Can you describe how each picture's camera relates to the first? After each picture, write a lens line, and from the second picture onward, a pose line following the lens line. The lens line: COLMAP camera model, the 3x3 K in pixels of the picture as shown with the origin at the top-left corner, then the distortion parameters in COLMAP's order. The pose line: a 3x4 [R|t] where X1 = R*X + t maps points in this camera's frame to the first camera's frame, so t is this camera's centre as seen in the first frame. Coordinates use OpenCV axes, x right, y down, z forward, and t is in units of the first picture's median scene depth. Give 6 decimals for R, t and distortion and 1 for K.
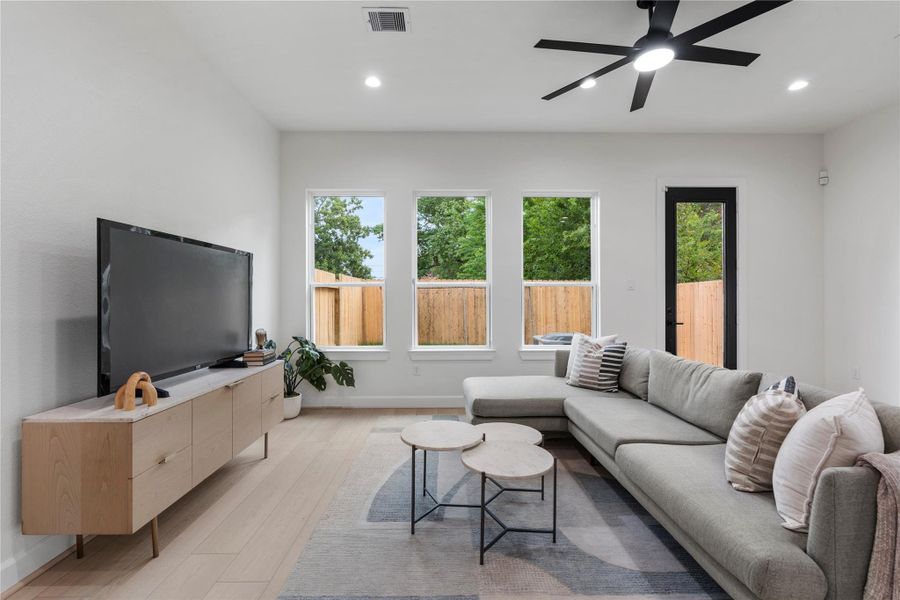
lens RADIAL K [[408.2, 0, 451.2], [0, 408.2, 299.0], [0, 0, 1]] dist [-0.008513, 0.004326]
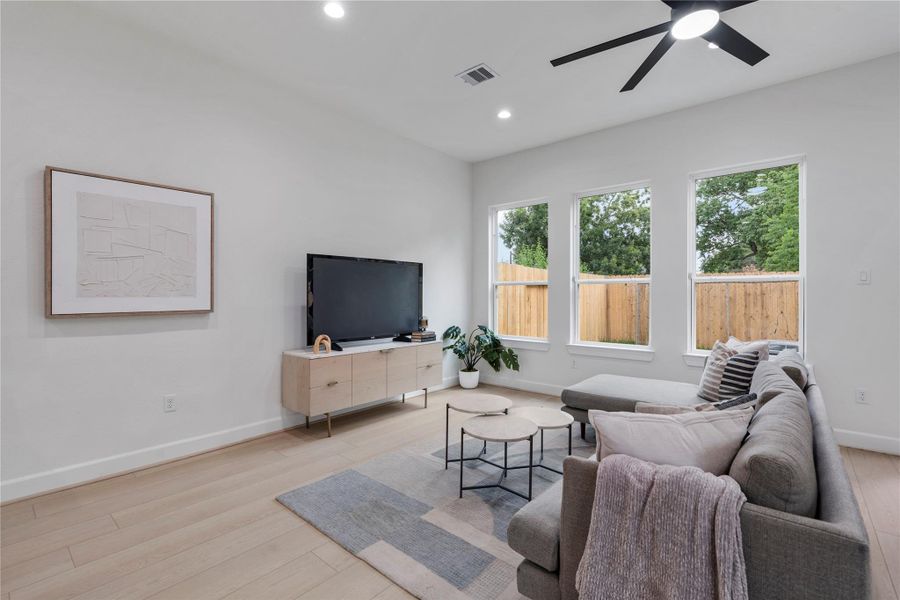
lens RADIAL K [[408.2, 0, 449.9], [0, 408.2, 297.8], [0, 0, 1]] dist [-0.008513, 0.004326]
pose [[0.749834, 0.007673, -0.661581, 0.392256], [-0.003690, 0.999966, 0.007415, -0.002154], [0.661615, -0.003119, 0.749837, -0.004378]]
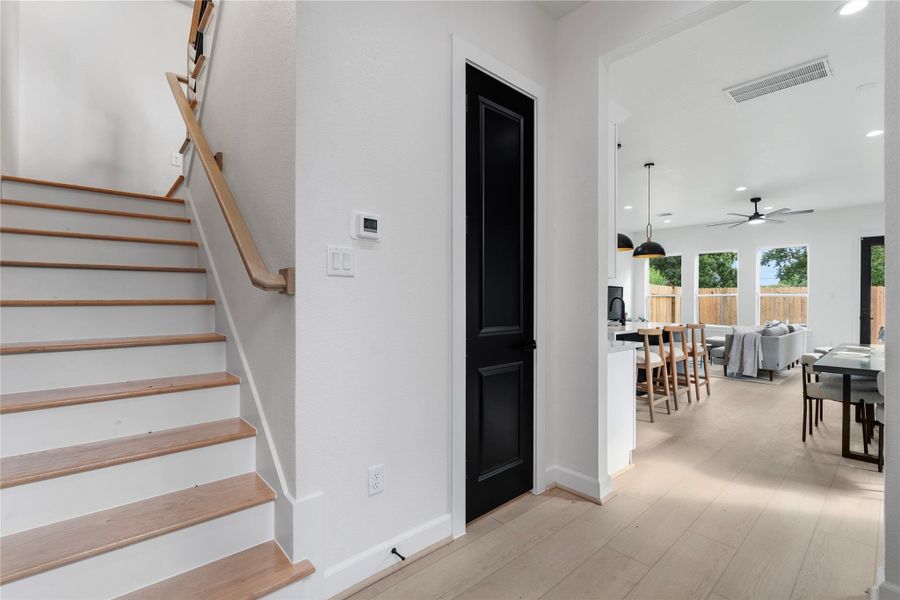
lens RADIAL K [[408.2, 0, 448.5], [0, 408.2, 301.3], [0, 0, 1]] dist [-0.008513, 0.004326]
pose [[0.655285, 0.008550, -0.755333, 0.719086], [-0.007923, 0.999959, 0.004446, -0.008230], [0.755340, 0.003071, 0.655326, -1.467437]]
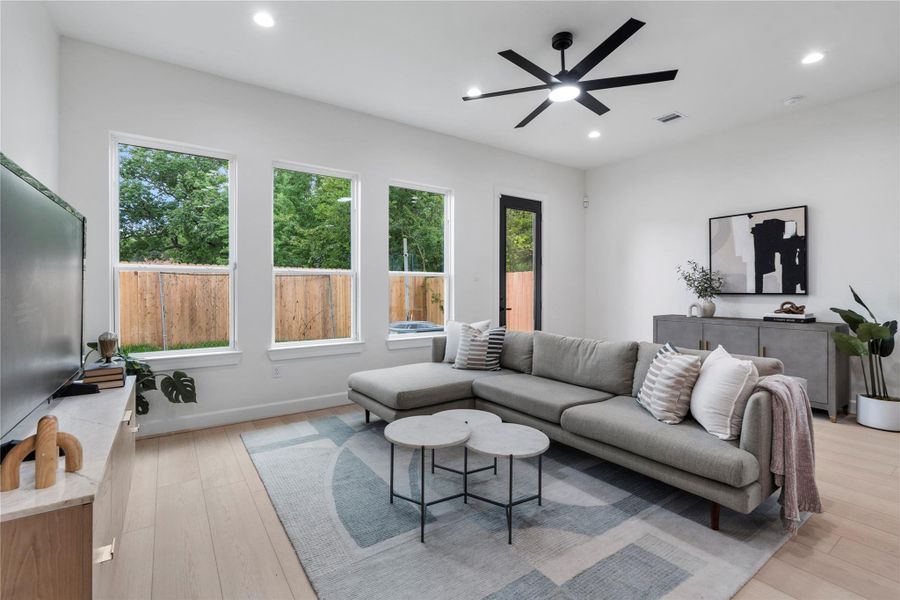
lens RADIAL K [[408.2, 0, 451.3], [0, 408.2, 289.5], [0, 0, 1]] dist [-0.008513, 0.004326]
pose [[0.831223, -0.000812, 0.555938, -0.268479], [-0.001119, 0.999994, 0.003135, -0.000654], [-0.555938, -0.003228, 0.831218, 0.094349]]
